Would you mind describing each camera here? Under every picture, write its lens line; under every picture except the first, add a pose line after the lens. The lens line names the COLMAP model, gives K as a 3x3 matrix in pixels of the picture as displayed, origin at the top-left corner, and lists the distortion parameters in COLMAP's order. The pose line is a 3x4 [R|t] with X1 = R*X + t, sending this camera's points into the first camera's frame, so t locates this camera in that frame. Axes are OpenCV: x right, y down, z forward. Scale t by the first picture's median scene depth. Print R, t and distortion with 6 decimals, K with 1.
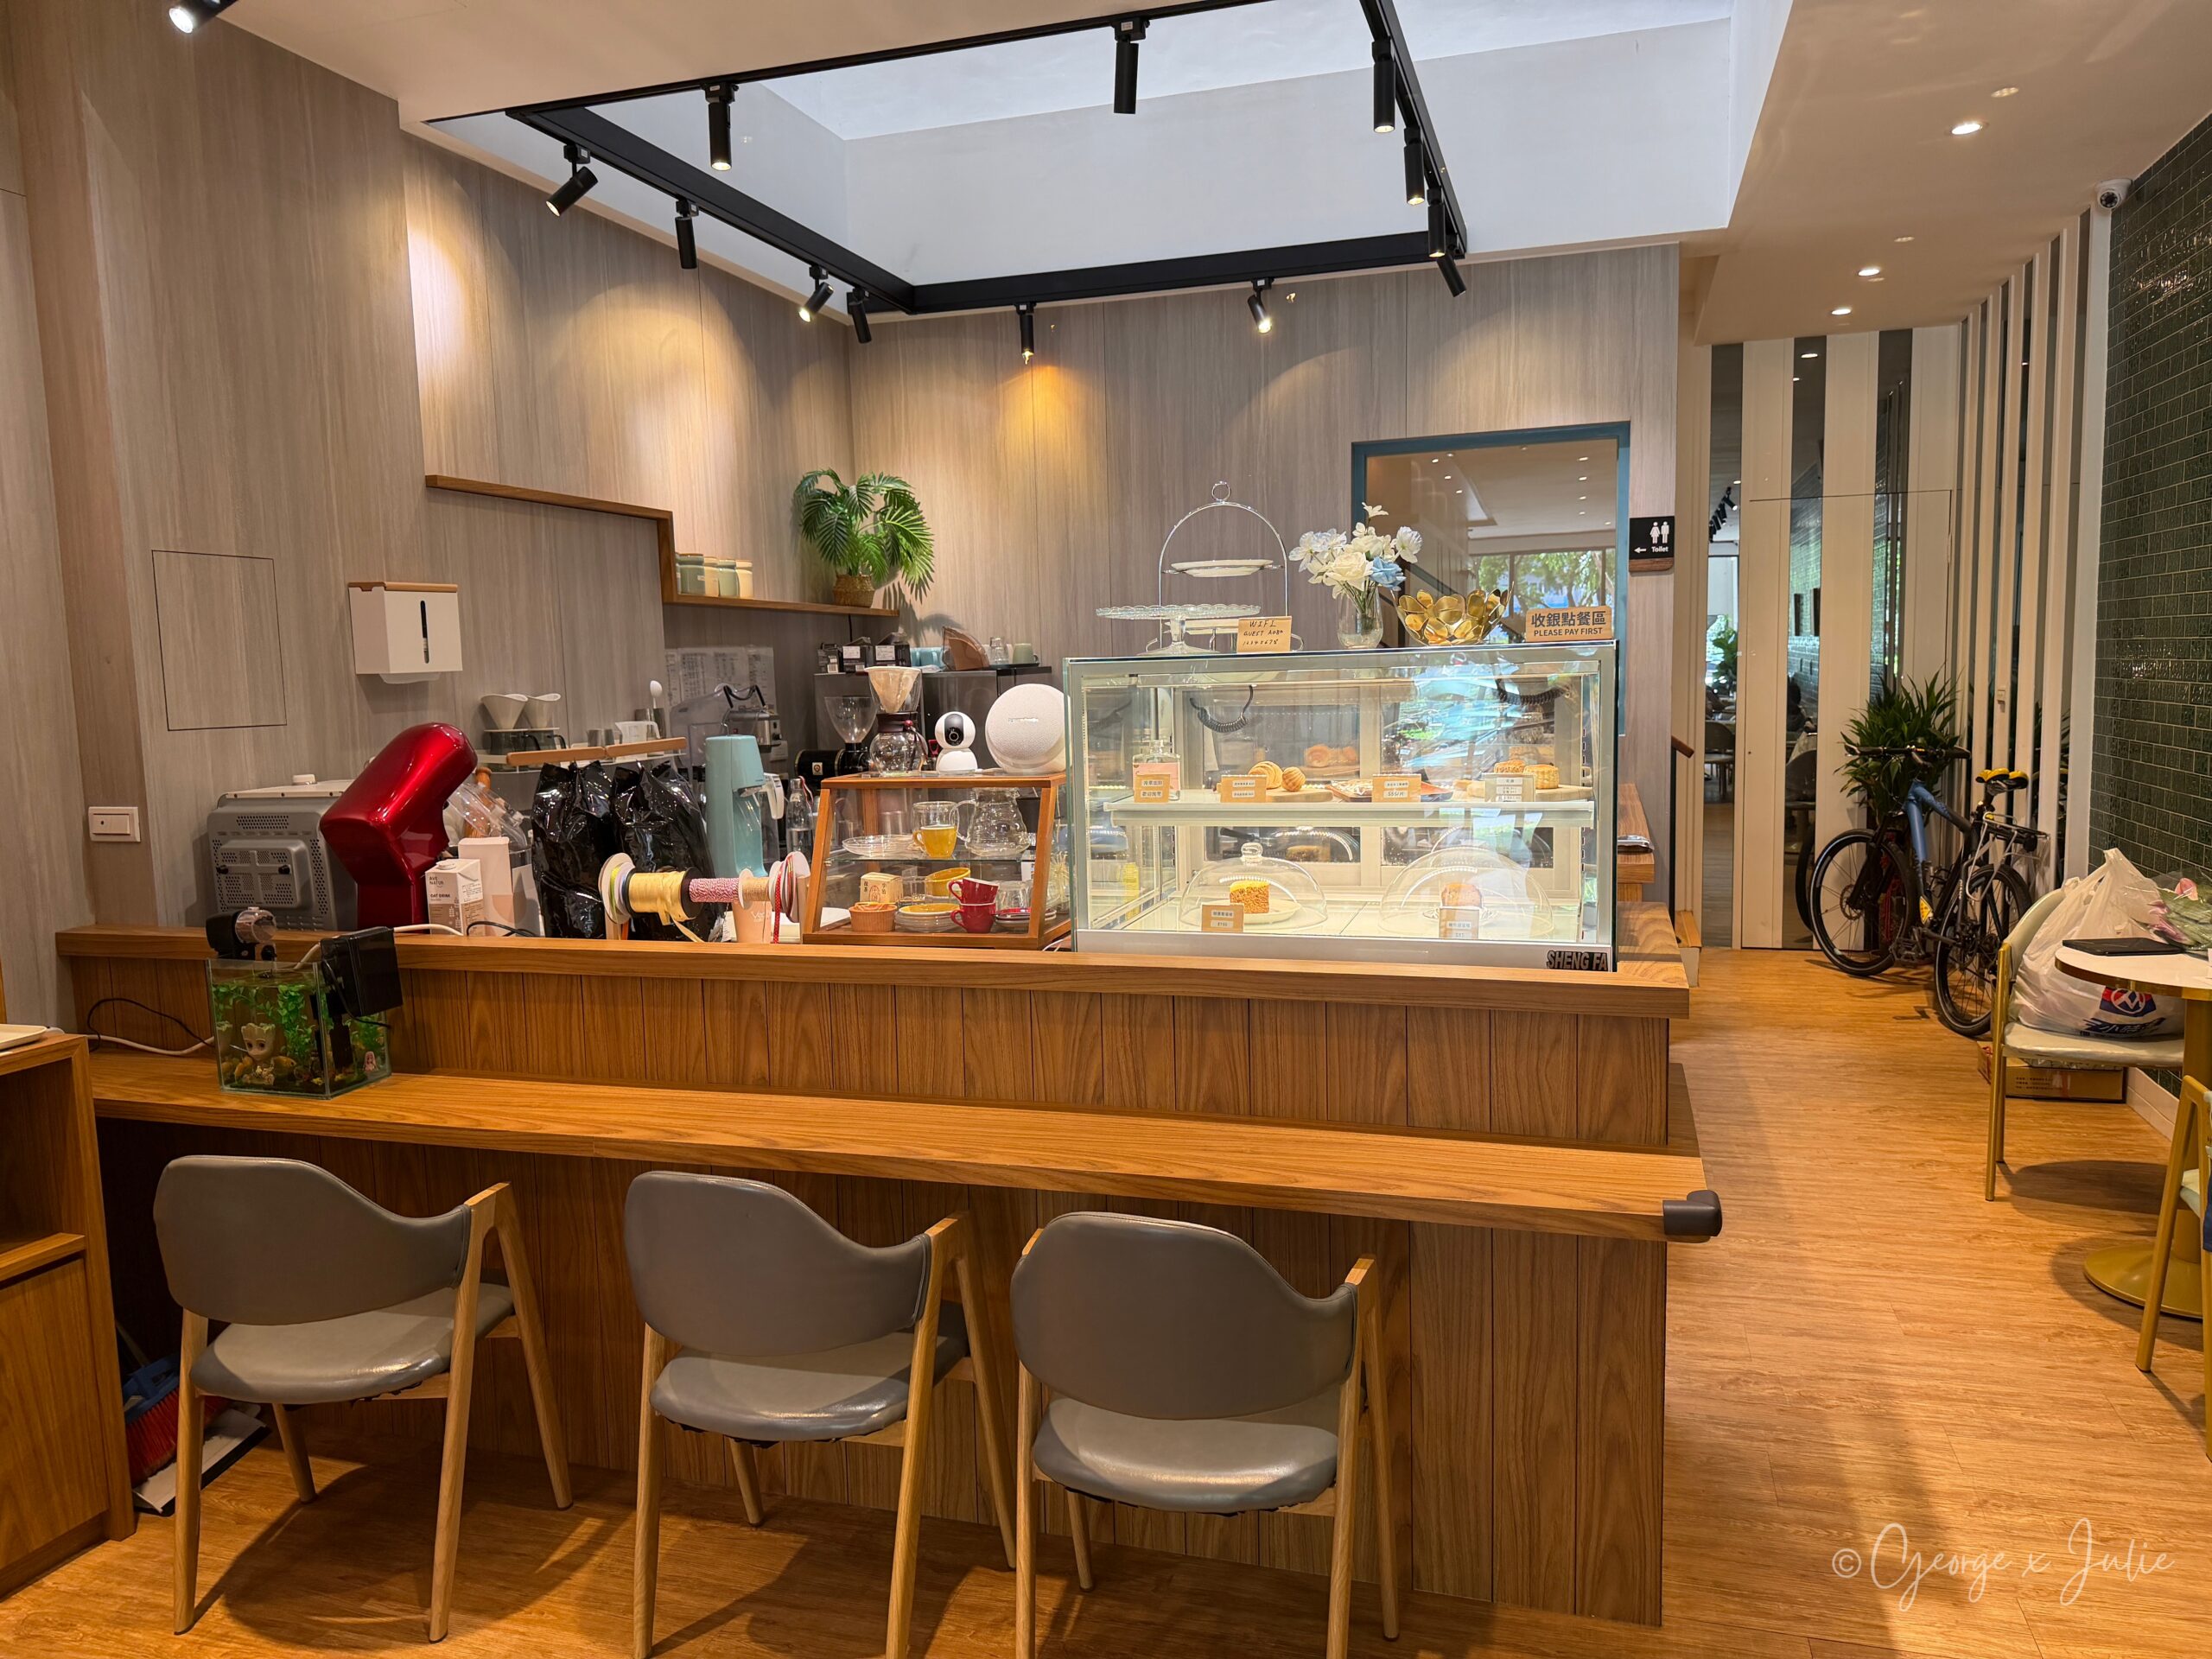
lens RADIAL K [[1571.2, 0, 1106.0], [0, 1571.2, 829.5], [0, 0, 1]] dist [0.089607, -0.120343]
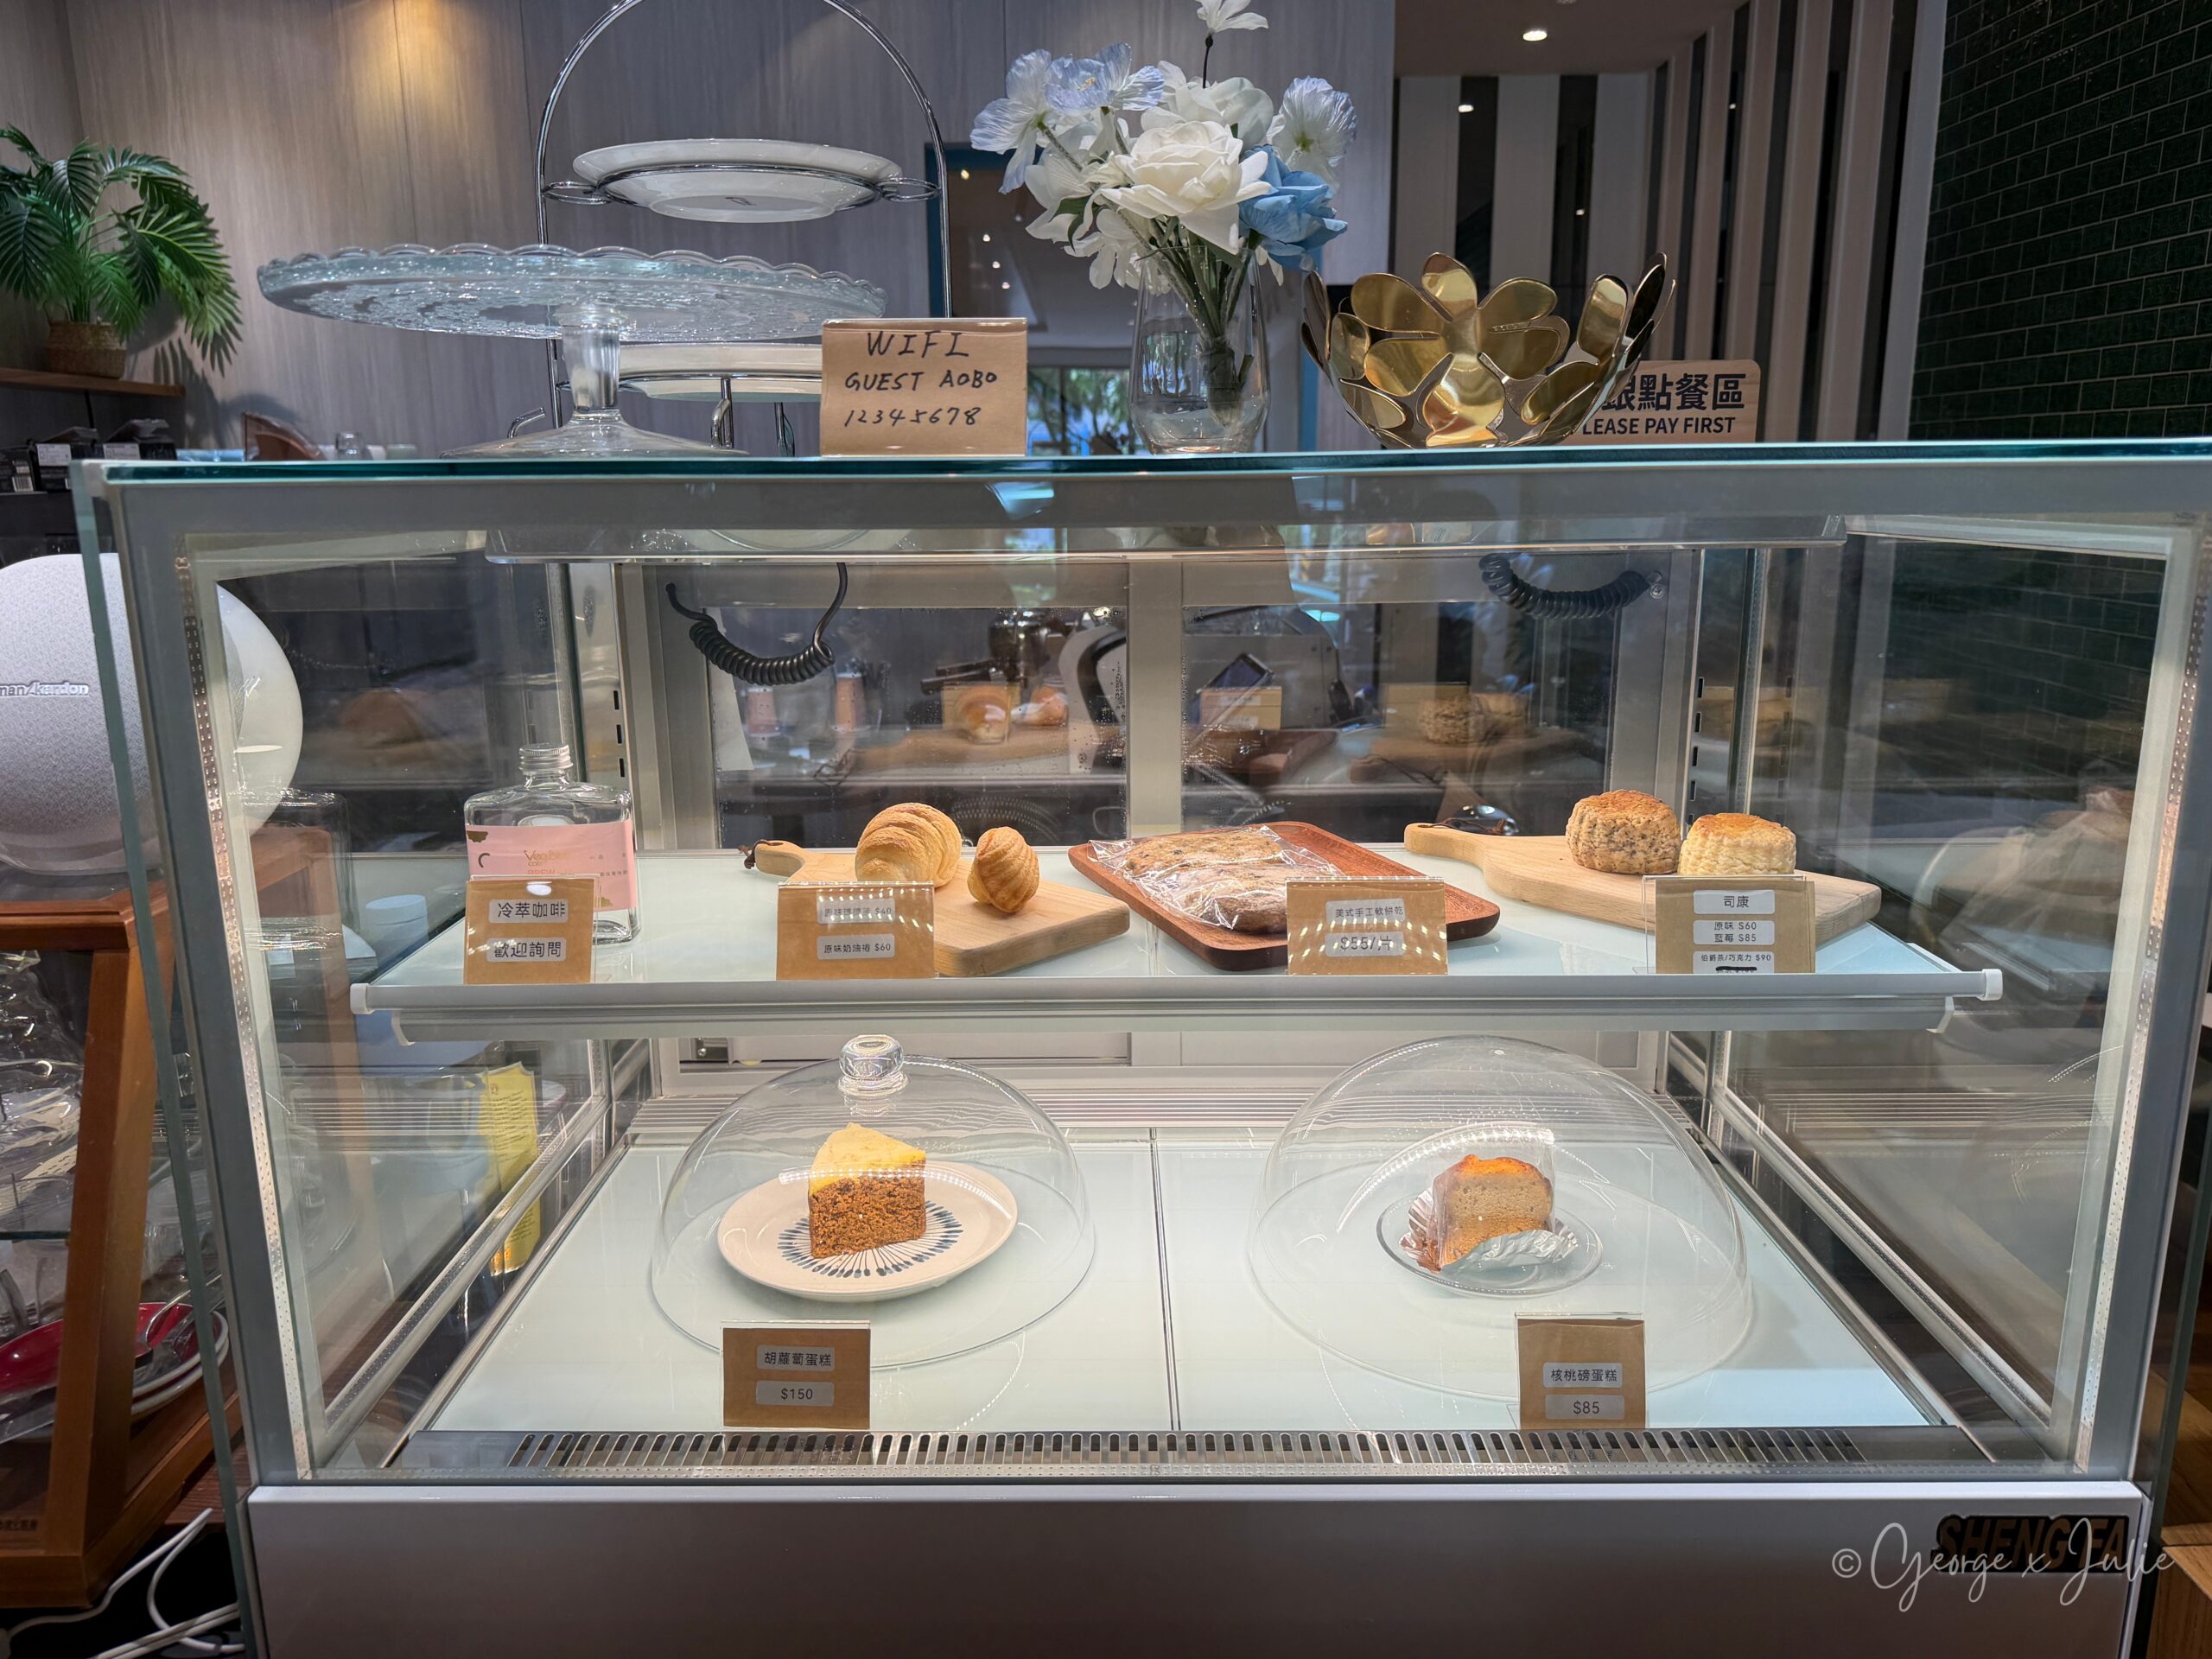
lens RADIAL K [[1571.2, 0, 1106.0], [0, 1571.2, 829.5], [0, 0, 1]] dist [0.089607, -0.120343]
pose [[0.955433, -0.048508, 0.291194, 0.021634], [0.016766, 0.993732, 0.110528, -0.034976], [-0.294731, -0.100720, 0.950258, 0.323637]]
